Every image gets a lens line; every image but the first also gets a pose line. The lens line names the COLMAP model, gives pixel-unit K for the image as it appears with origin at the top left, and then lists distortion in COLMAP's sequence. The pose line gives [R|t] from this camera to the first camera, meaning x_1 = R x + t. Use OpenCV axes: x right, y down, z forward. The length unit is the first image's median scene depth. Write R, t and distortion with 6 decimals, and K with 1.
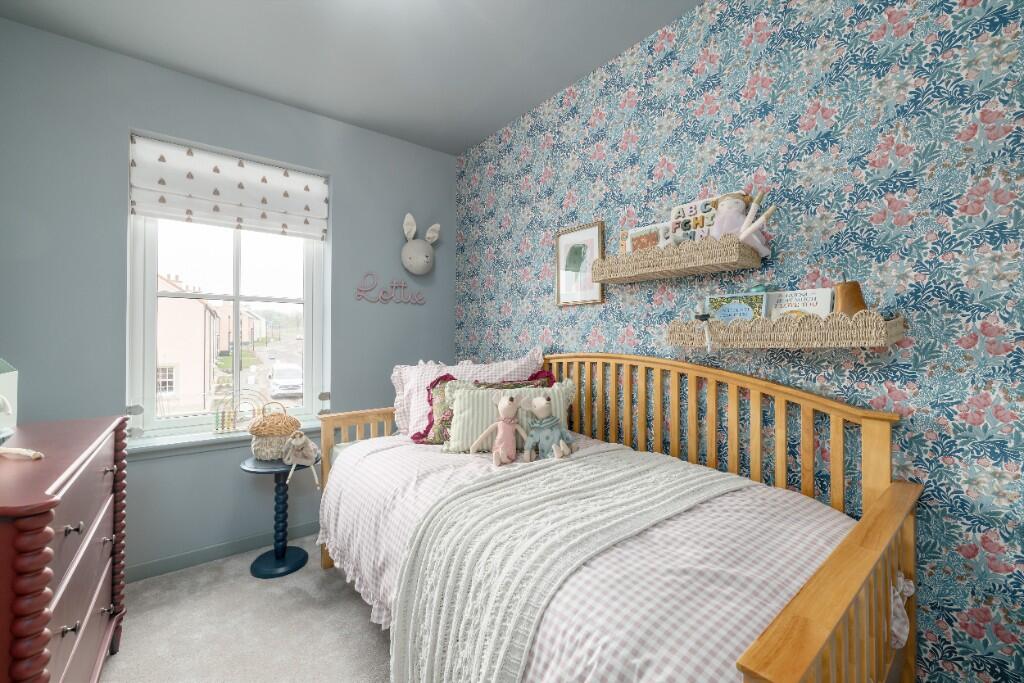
lens RADIAL K [[434.8, 0, 508.2], [0, 434.8, 341.1], [0, 0, 1]] dist [-0.001373, 0.000820]
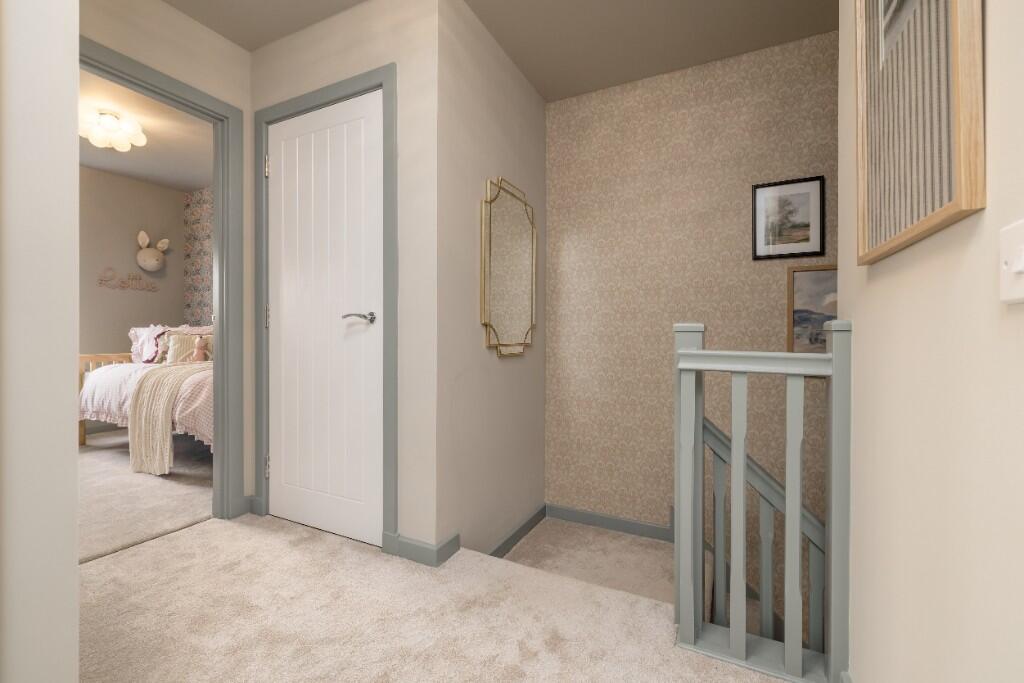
lens RADIAL K [[434.8, 0, 514.6], [0, 434.8, 341.0], [0, 0, 1]] dist [-0.001373, 0.000820]
pose [[0.897172, -0.005383, 0.441648, 0.329564], [0.000031, 0.999927, 0.012124, 0.093030], [-0.441680, -0.010863, 0.897107, -1.174151]]
